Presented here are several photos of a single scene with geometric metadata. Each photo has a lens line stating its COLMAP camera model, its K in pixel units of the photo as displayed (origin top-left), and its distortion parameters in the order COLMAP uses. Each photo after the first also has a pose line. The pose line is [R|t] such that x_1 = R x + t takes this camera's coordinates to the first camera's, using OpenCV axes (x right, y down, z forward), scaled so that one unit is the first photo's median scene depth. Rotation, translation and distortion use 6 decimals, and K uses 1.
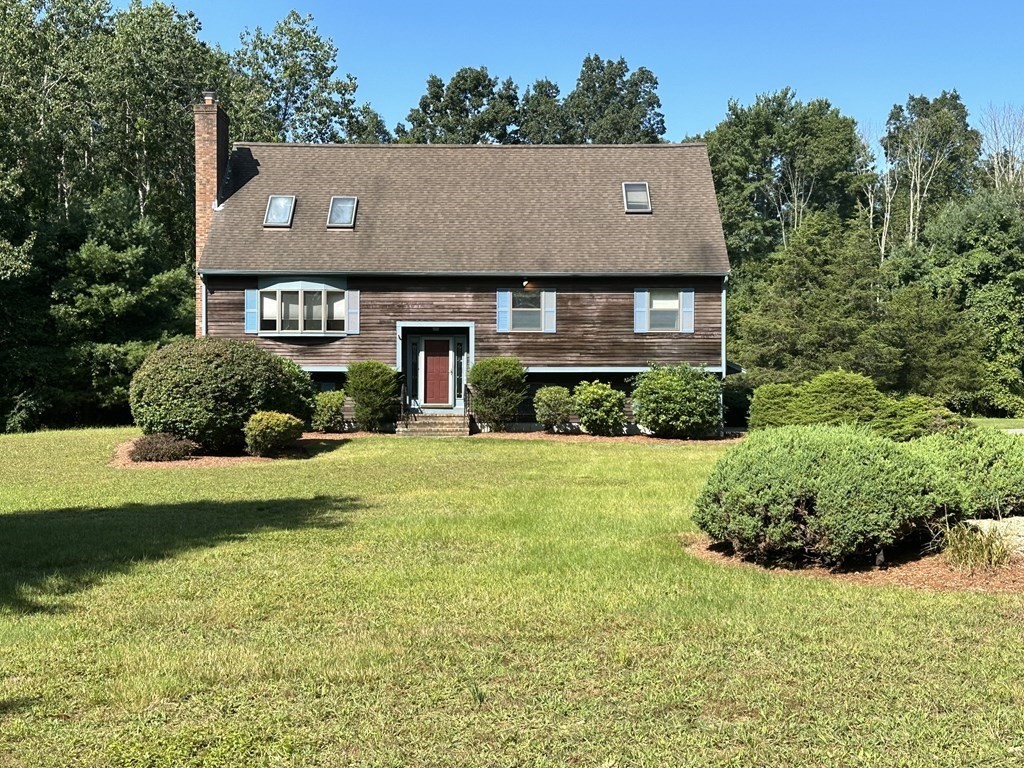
lens RADIAL K [[1268.1, 0, 510.6], [0, 1268.1, 388.5], [0, 0, 1]] dist [0.107009, 0.000000]
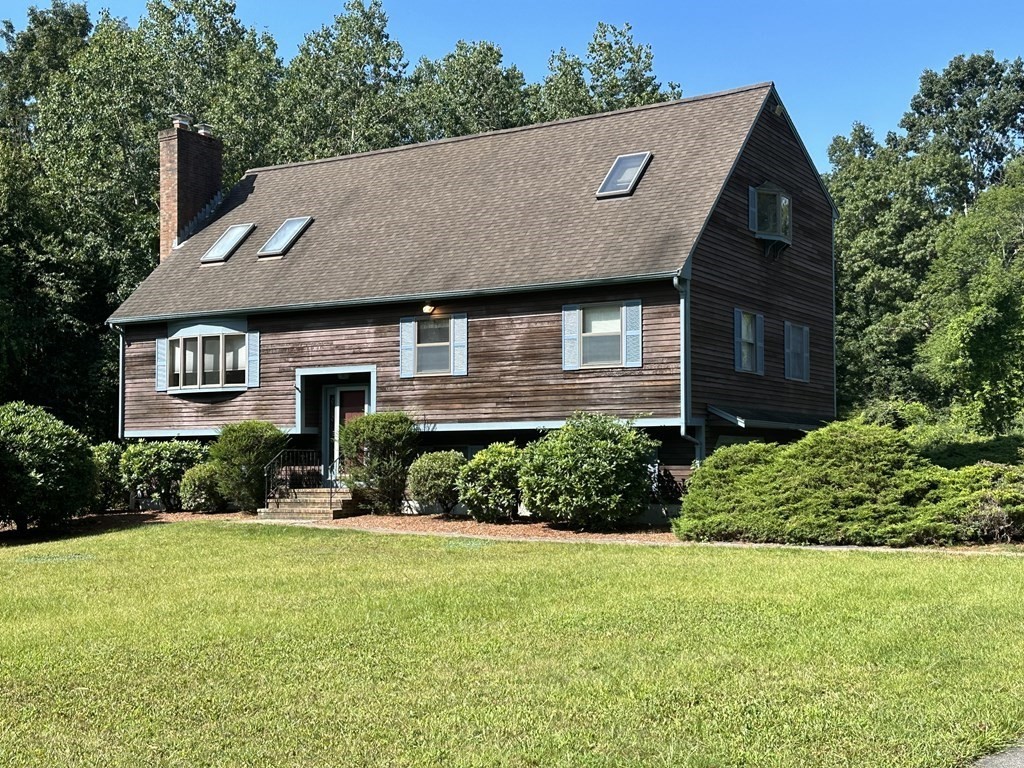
lens RADIAL K [[1268.1, 0, 512.5], [0, 1268.1, 381.5], [0, 0, 1]] dist [0.107009, 0.000000]
pose [[0.853126, -0.037968, -0.520322, 0.428674], [0.015204, 0.998734, -0.047949, -0.005707], [0.521484, 0.032996, 0.852623, 0.405161]]
